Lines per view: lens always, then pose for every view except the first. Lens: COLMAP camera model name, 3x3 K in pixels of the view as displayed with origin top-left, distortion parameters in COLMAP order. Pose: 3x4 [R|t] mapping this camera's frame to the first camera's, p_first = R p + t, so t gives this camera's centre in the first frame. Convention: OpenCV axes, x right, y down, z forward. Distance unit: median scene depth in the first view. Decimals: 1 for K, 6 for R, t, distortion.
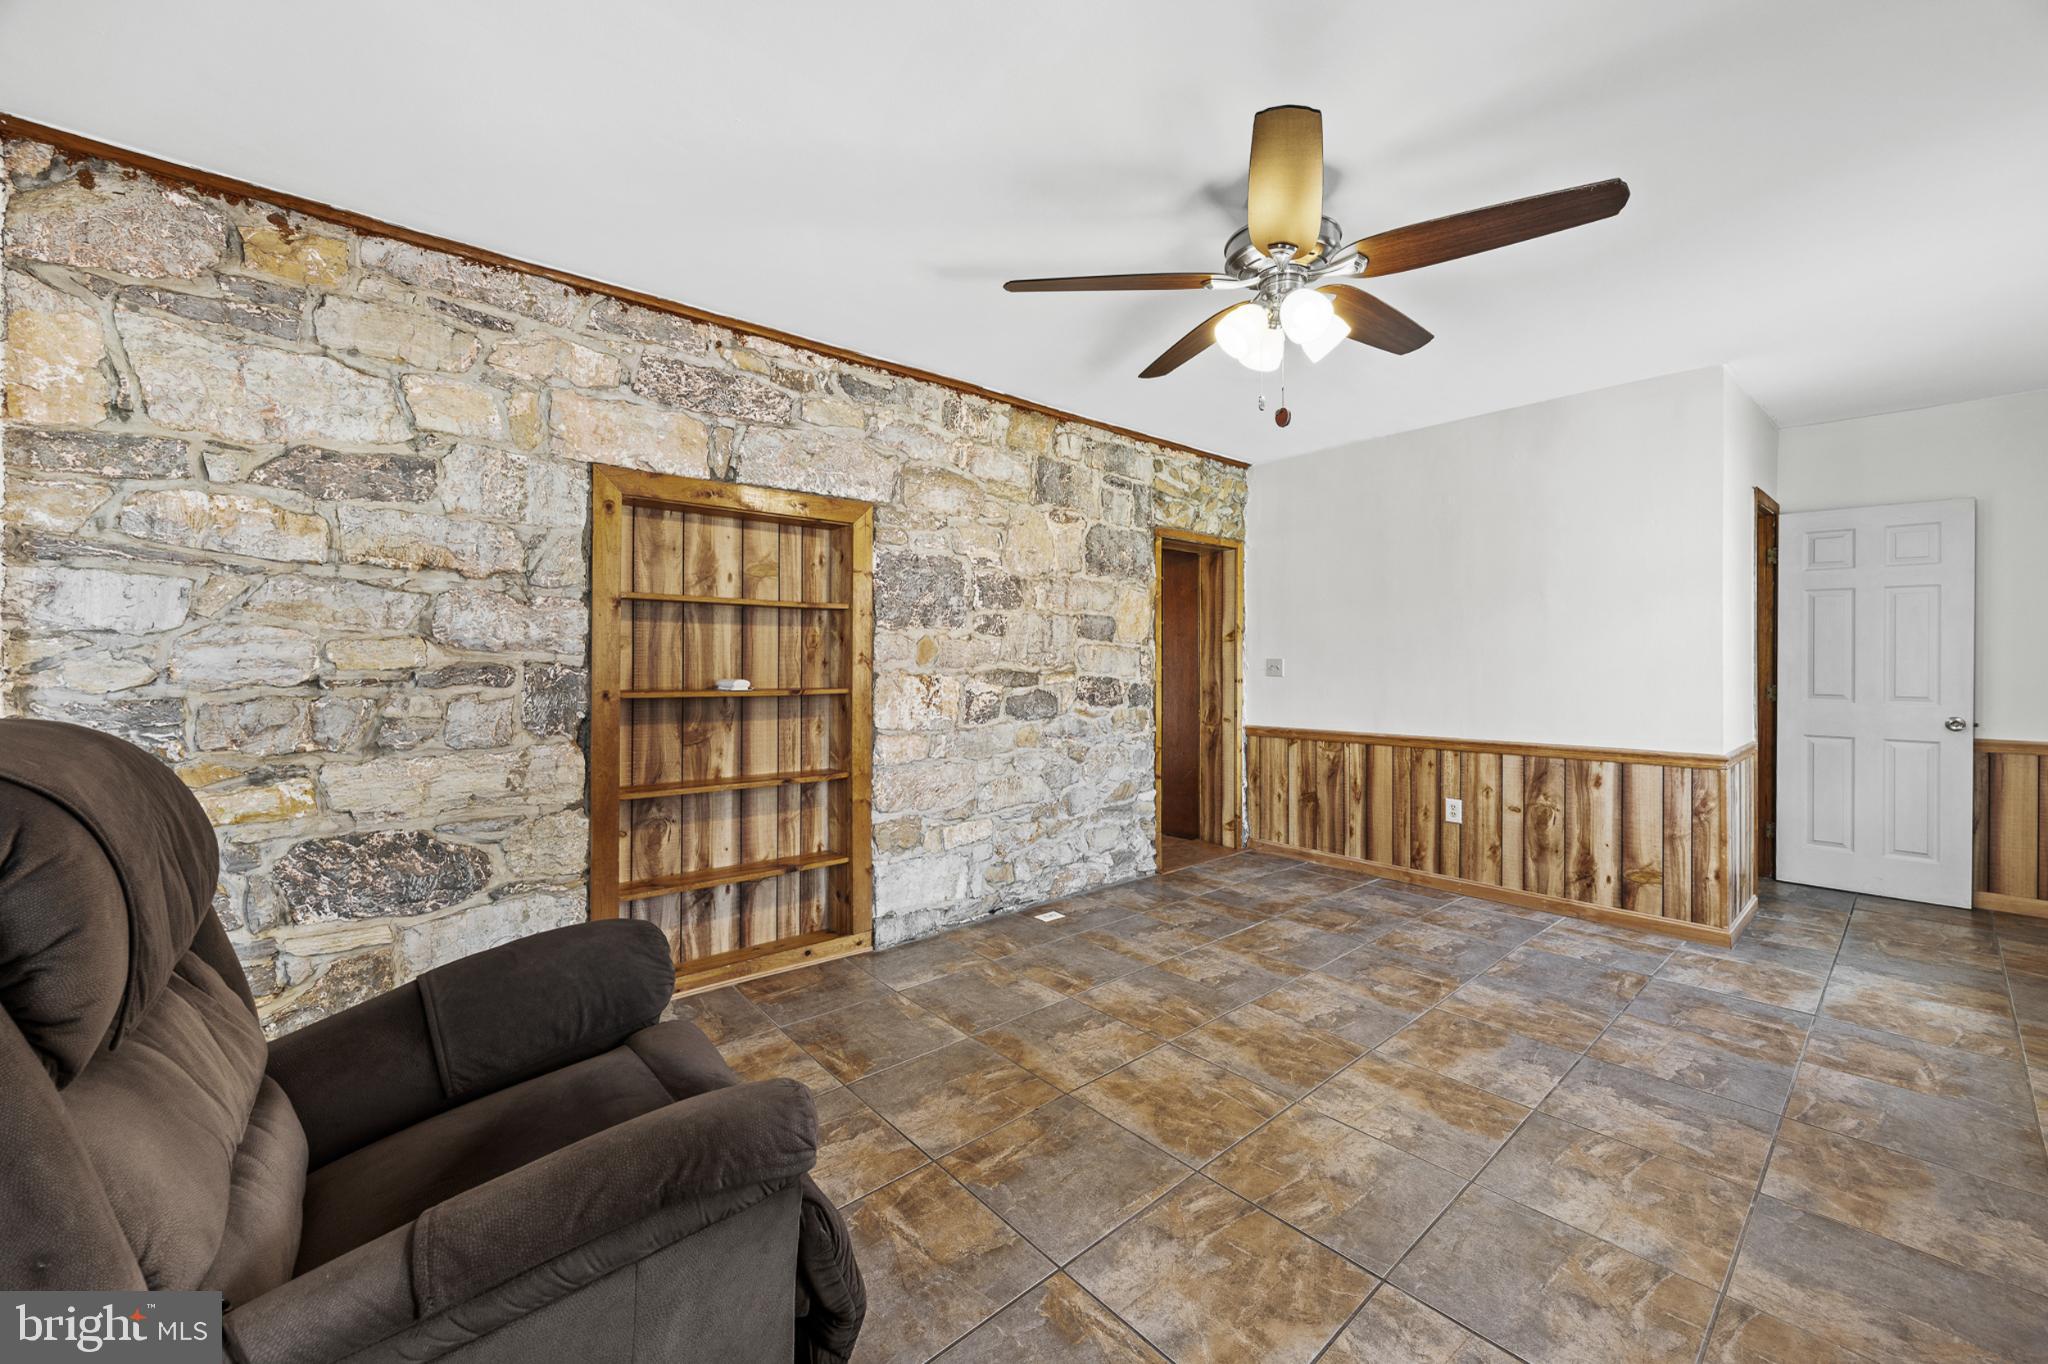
lens RADIAL K [[799.7, 0, 1035.7], [0, 799.7, 655.3], [0, 0, 1]] dist [-0.007196, 0.000220]
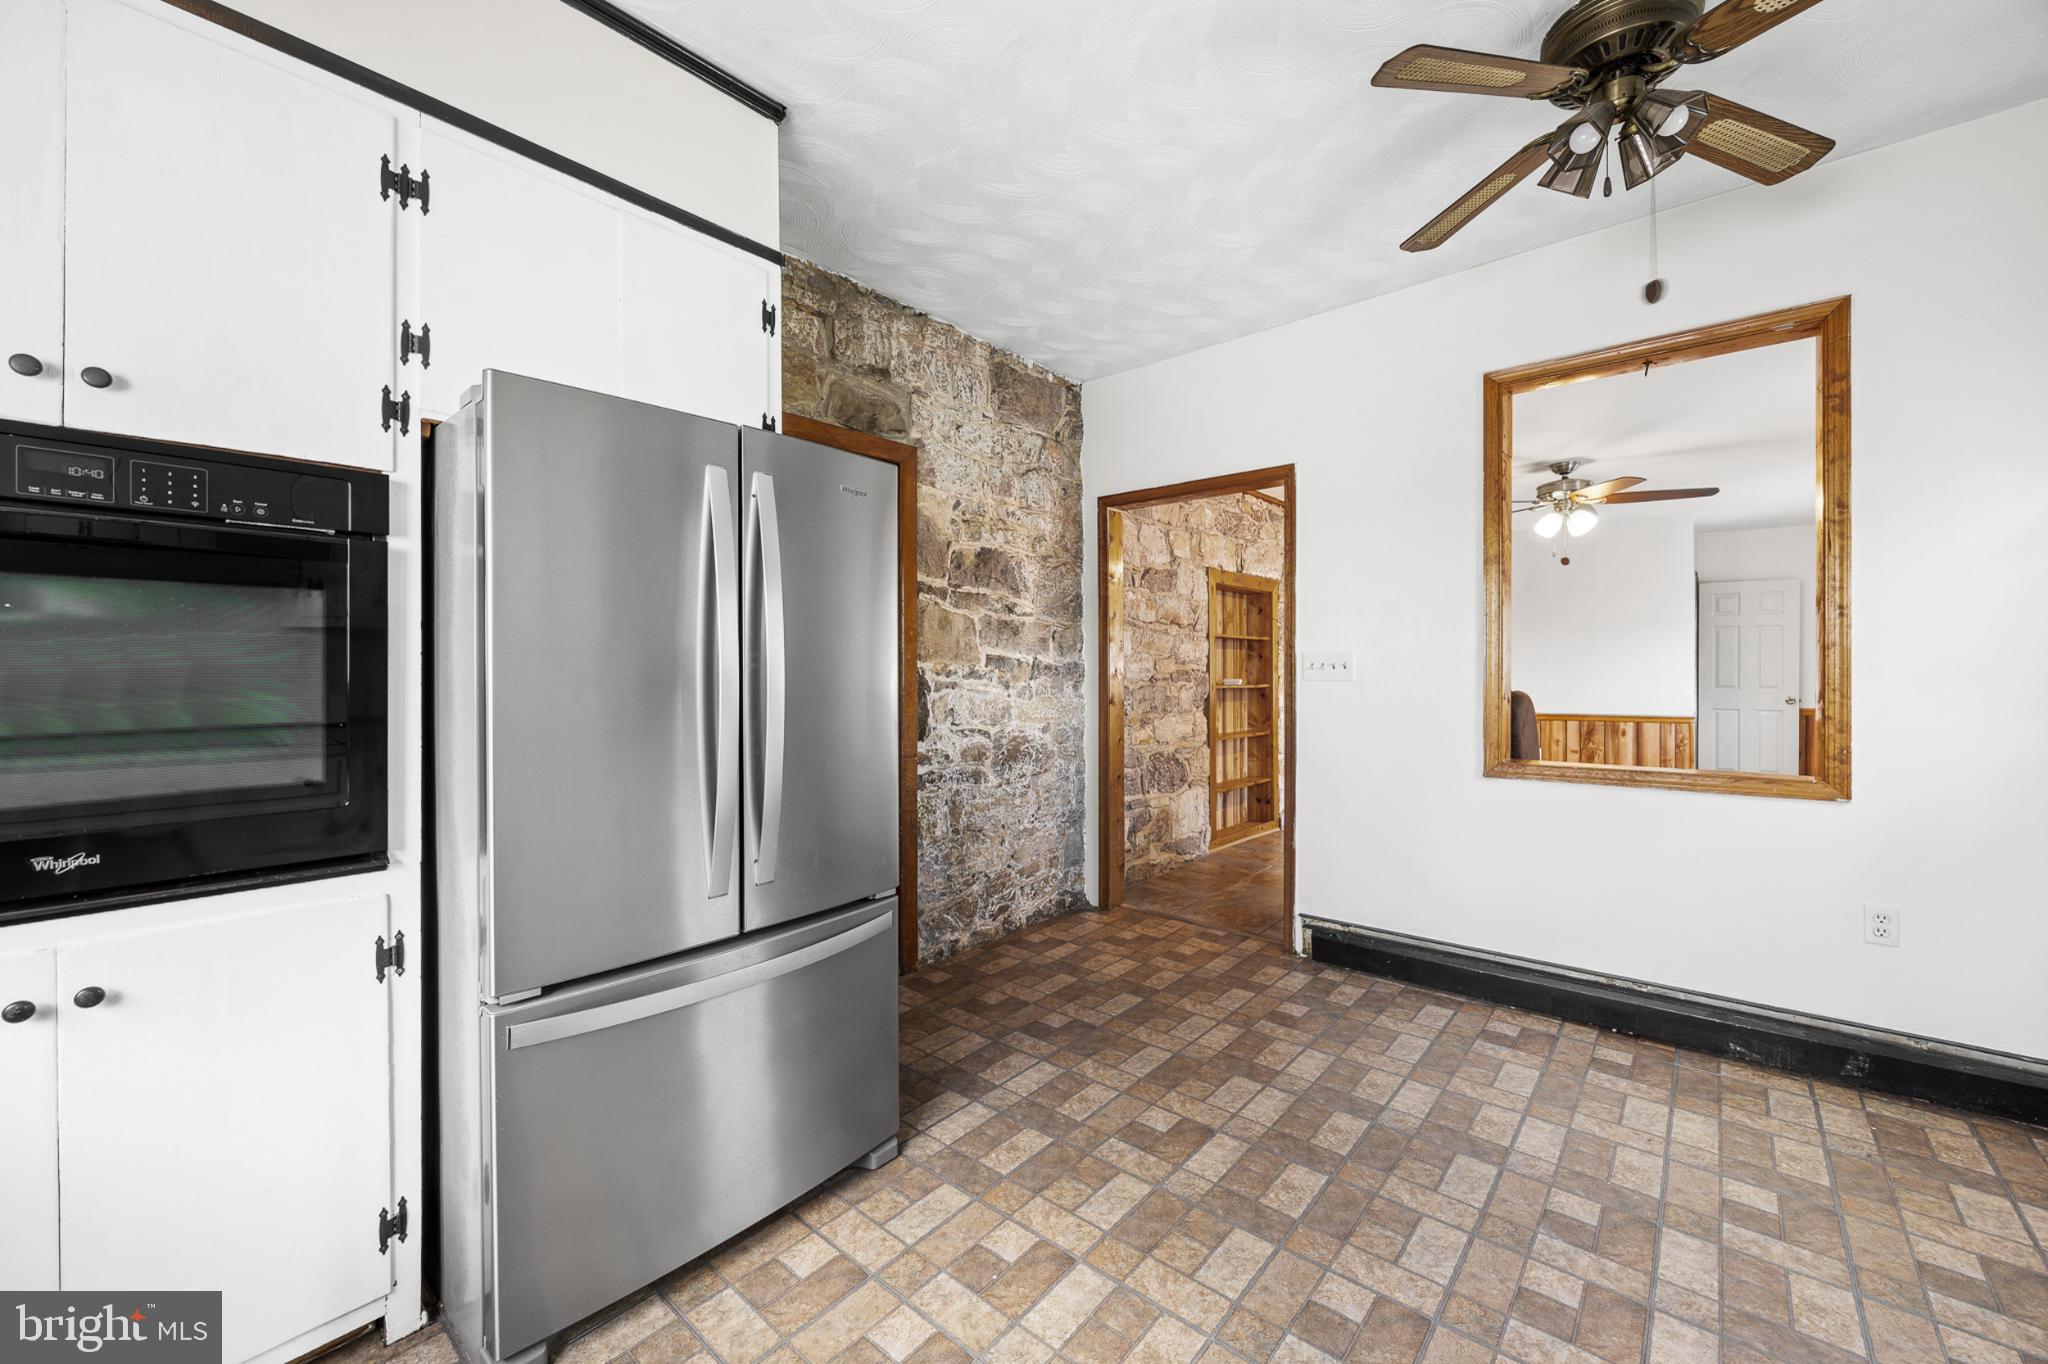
lens RADIAL K [[799.7, 0, 1014.3], [0, 799.7, 680.2], [0, 0, 1]] dist [-0.007196, 0.000220]
pose [[0.991212, -0.006801, 0.132106, -1.061415], [0.004746, 0.999863, 0.015860, 0.000624], [-0.132196, -0.015094, 0.991109, -0.722565]]
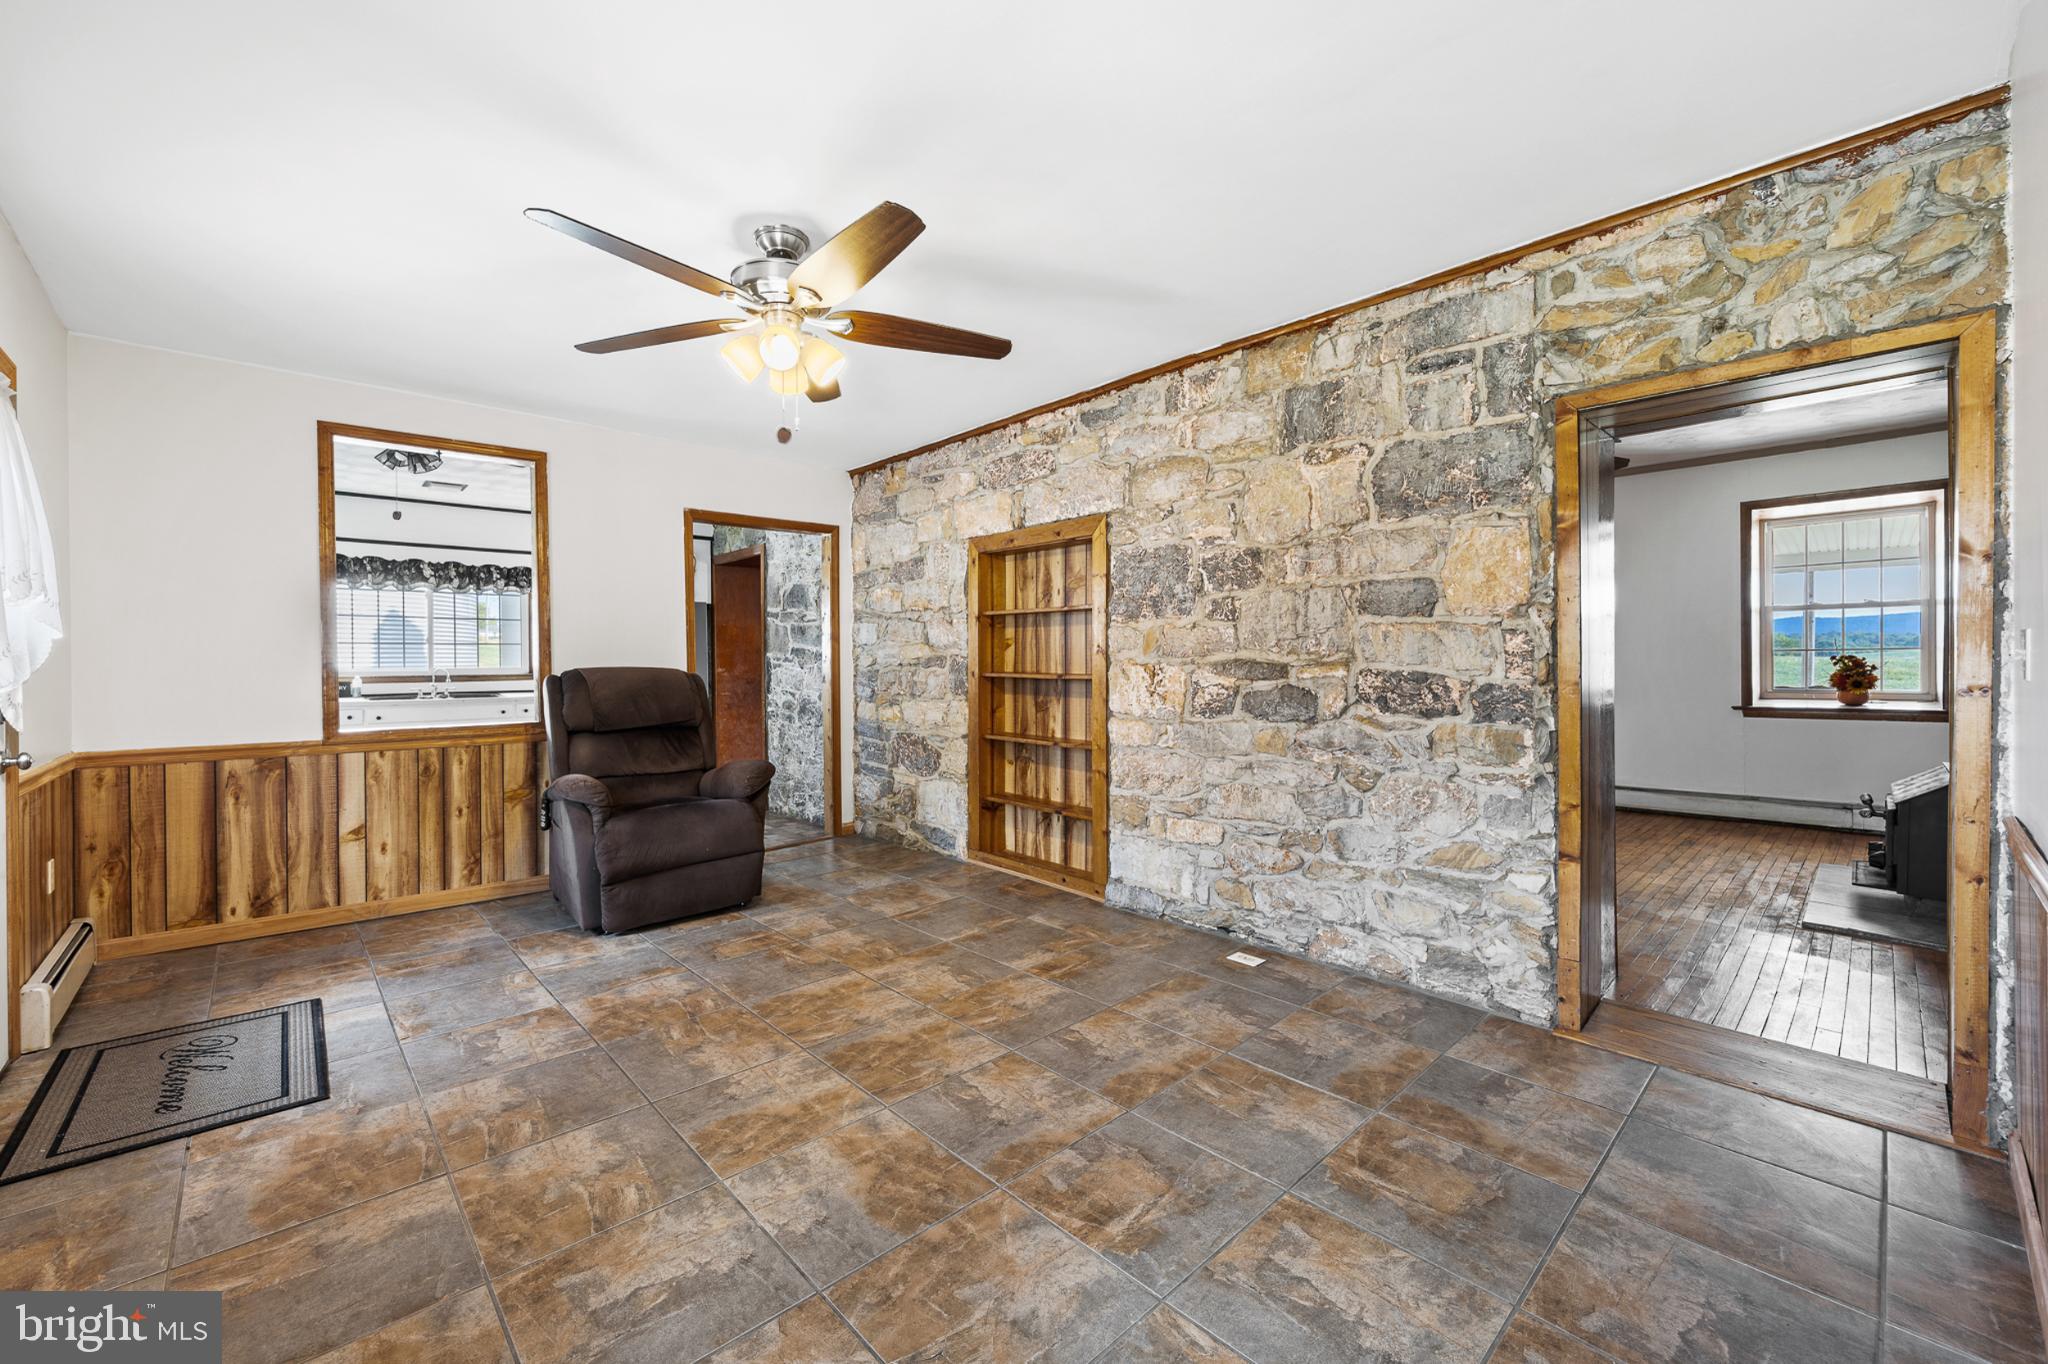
lens RADIAL K [[799.7, 0, 988.9], [0, 799.7, 665.9], [0, 0, 1]] dist [-0.007196, 0.000220]
pose [[0.013299, 0.006845, -0.999888, 0.962153], [0.013154, 0.999889, 0.007020, 0.017688], [0.999825, -0.013245, 0.013207, 0.839321]]
